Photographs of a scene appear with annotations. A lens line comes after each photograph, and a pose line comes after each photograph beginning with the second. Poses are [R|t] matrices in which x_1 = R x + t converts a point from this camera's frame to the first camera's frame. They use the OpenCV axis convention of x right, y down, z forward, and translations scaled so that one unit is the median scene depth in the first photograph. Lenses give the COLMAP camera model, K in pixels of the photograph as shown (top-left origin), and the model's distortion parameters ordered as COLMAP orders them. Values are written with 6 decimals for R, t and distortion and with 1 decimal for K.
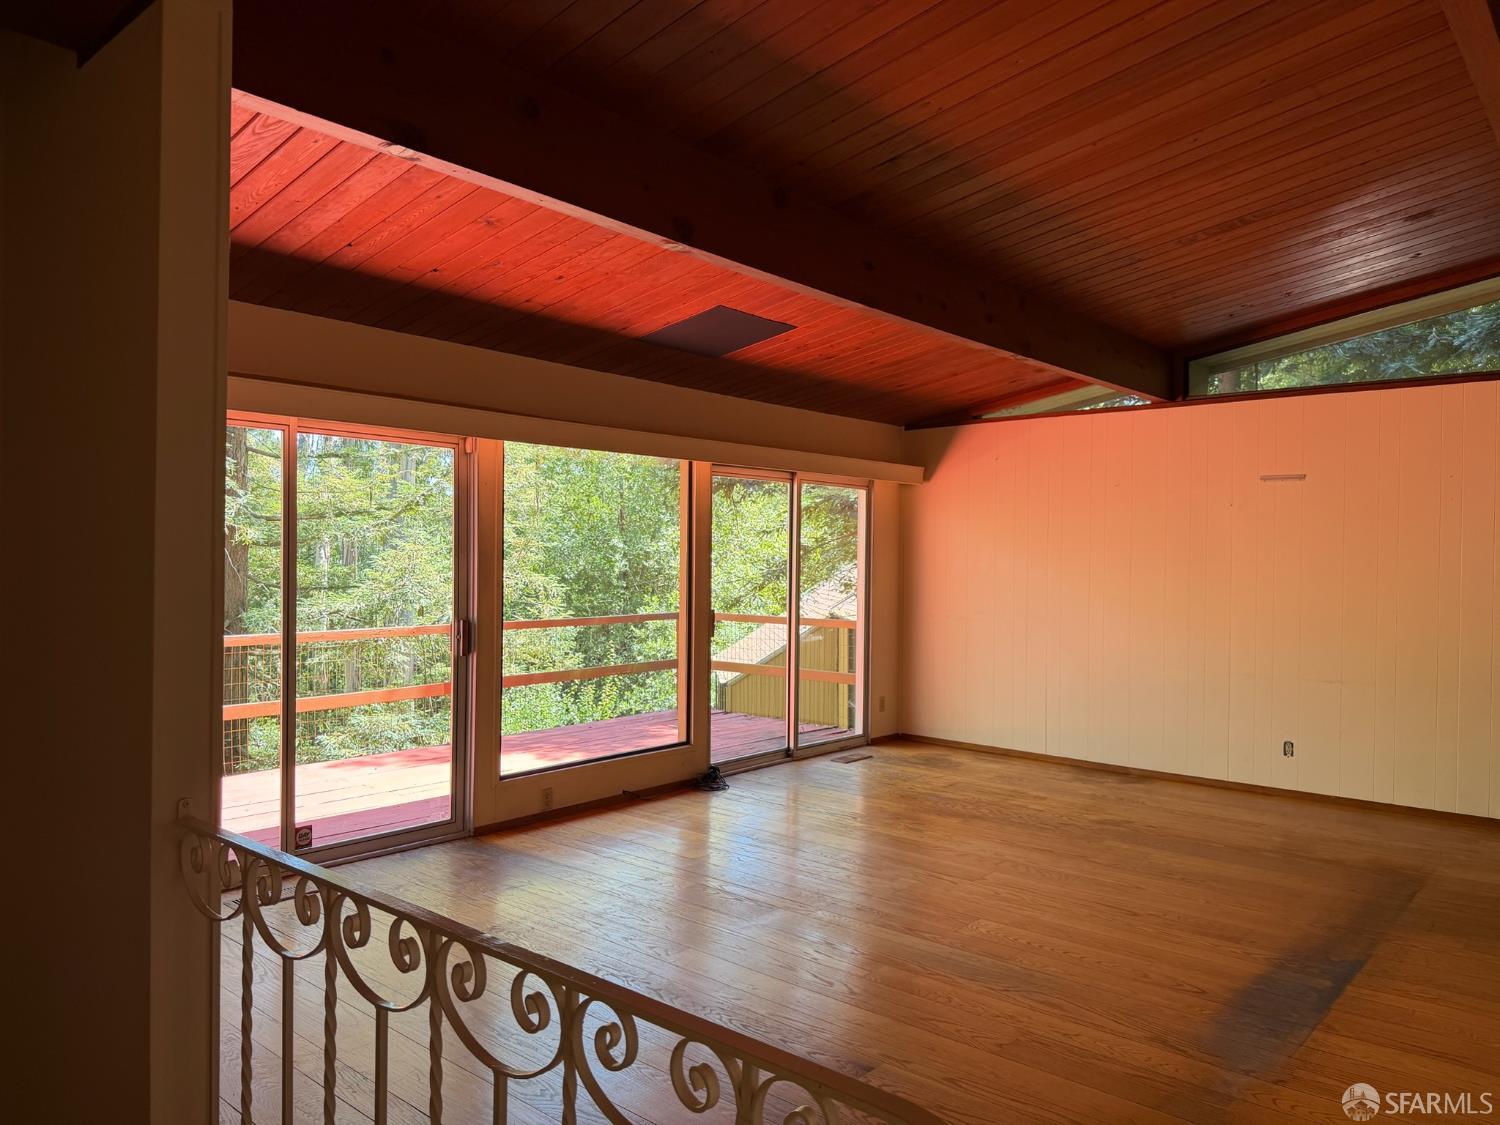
lens RADIAL K [[1064.1, 0, 750.0], [0, 1064.1, 562.5], [0, 0, 1]] dist [0.043894, -0.061127]
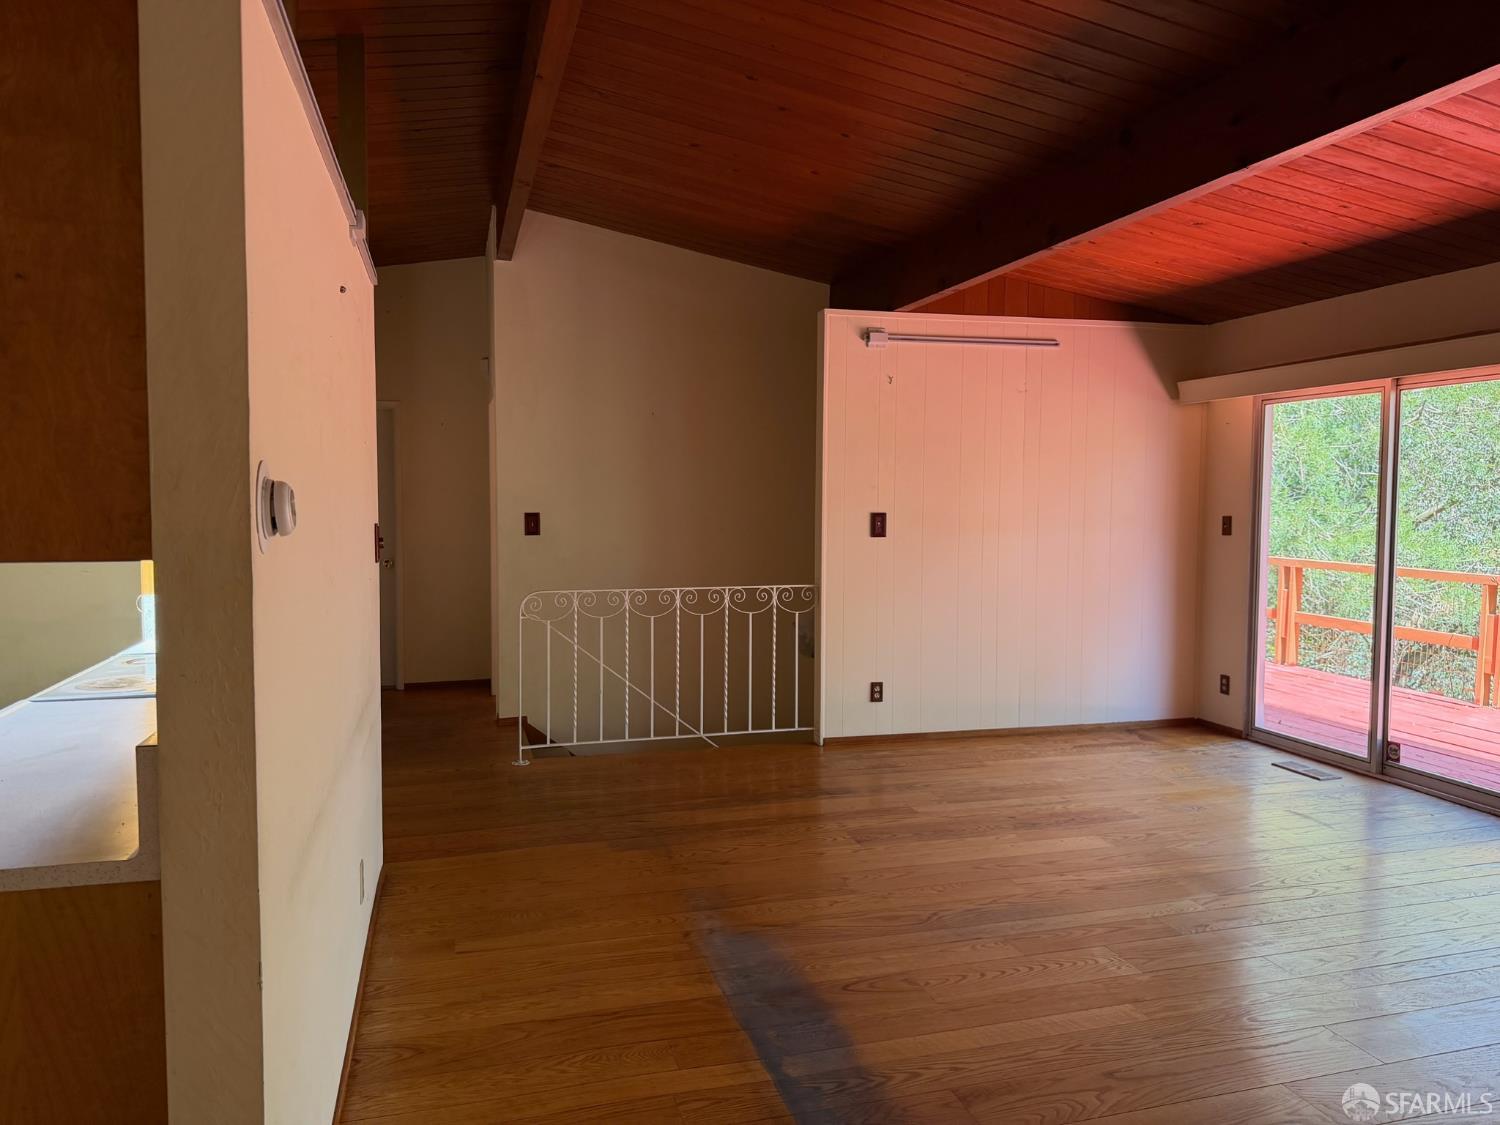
lens RADIAL K [[1060.0, 0, 754.1], [0, 1060.0, 557.5], [0, 0, 1]] dist [0.000349, -0.001793]
pose [[-0.547604, 0.035154, -0.835999, 0.781365], [-0.012344, 0.998669, 0.050081, 0.004956], [0.836646, 0.037744, -0.546441, 0.929287]]
